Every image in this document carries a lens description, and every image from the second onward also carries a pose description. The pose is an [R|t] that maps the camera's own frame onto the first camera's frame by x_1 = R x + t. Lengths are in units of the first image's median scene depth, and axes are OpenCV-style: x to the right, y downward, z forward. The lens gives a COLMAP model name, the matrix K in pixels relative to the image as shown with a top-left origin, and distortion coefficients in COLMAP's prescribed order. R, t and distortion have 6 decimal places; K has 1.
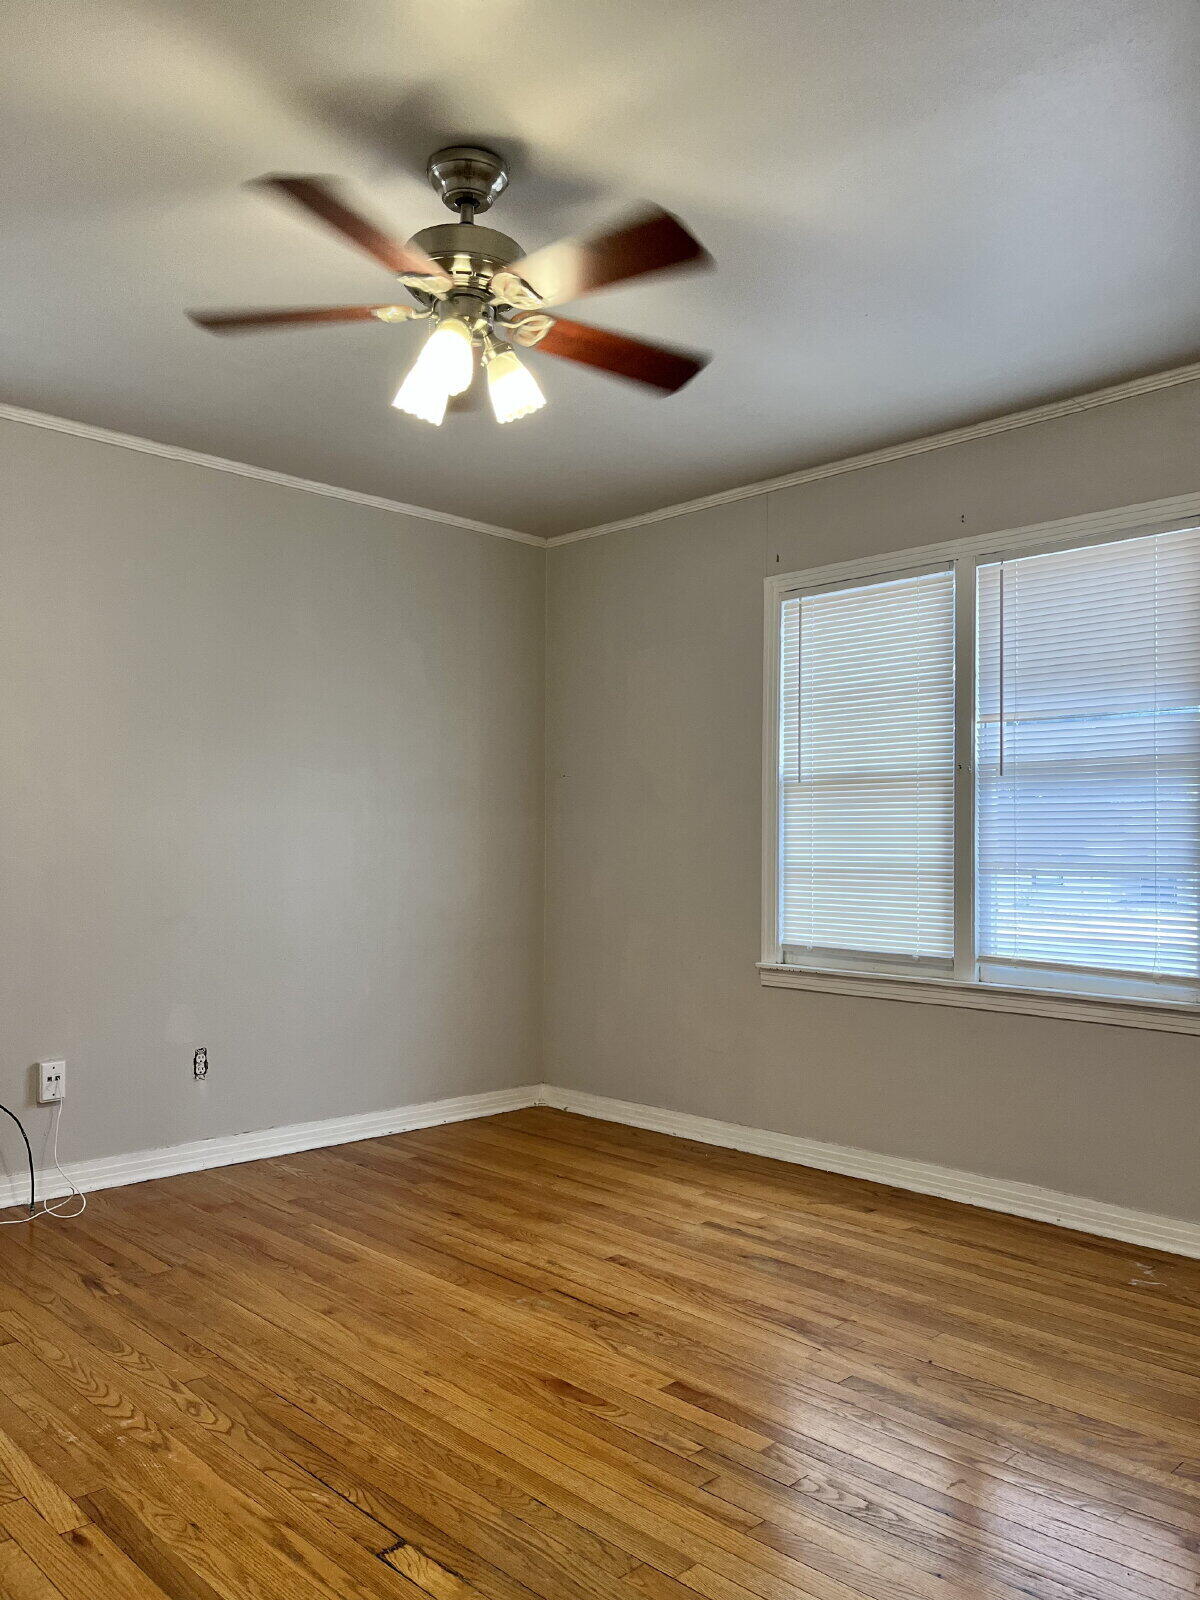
lens RADIAL K [[1238.0, 0, 600.0], [0, 1238.0, 800.0], [0, 0, 1]] dist [0.010983, -0.000902]
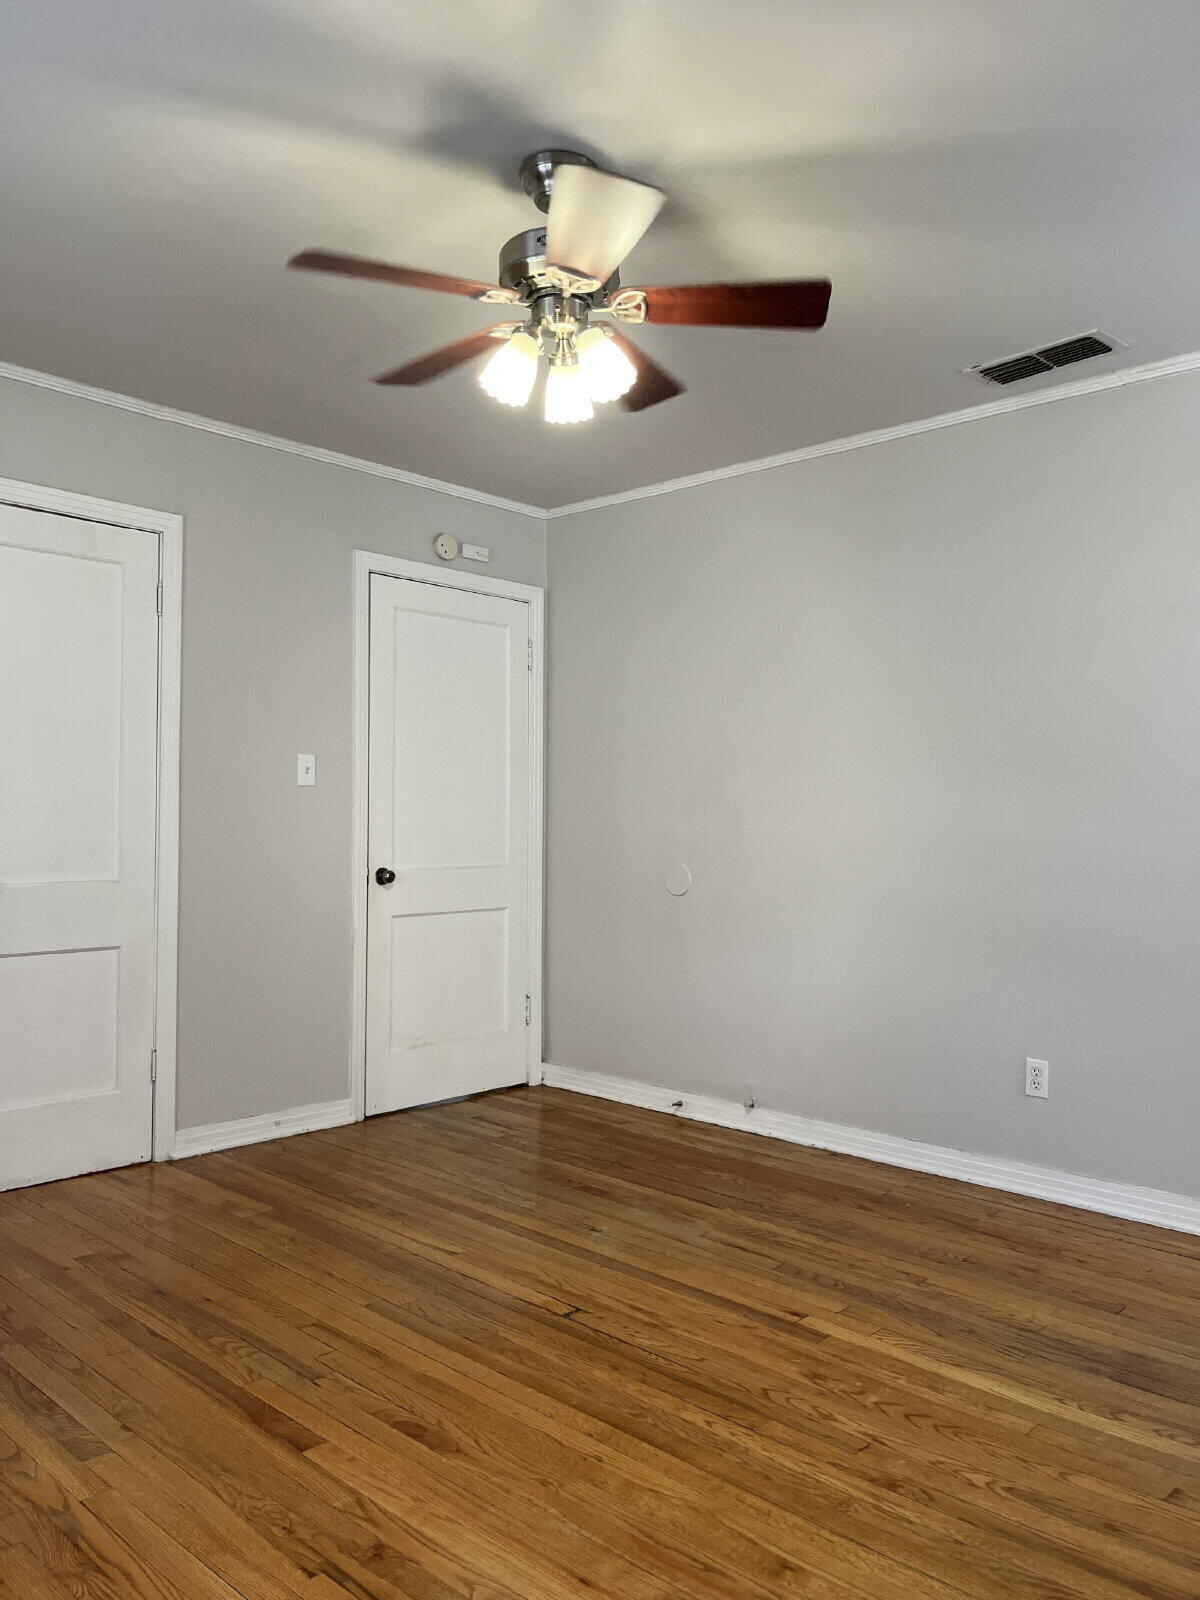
lens RADIAL K [[1238.0, 0, 600.0], [0, 1238.0, 800.0], [0, 0, 1]] dist [0.010983, -0.000902]
pose [[-0.999080, -0.014663, -0.040290, -0.064931], [-0.012436, 0.998410, -0.054974, 0.042121], [0.041032, -0.054422, -0.997675, 1.203405]]
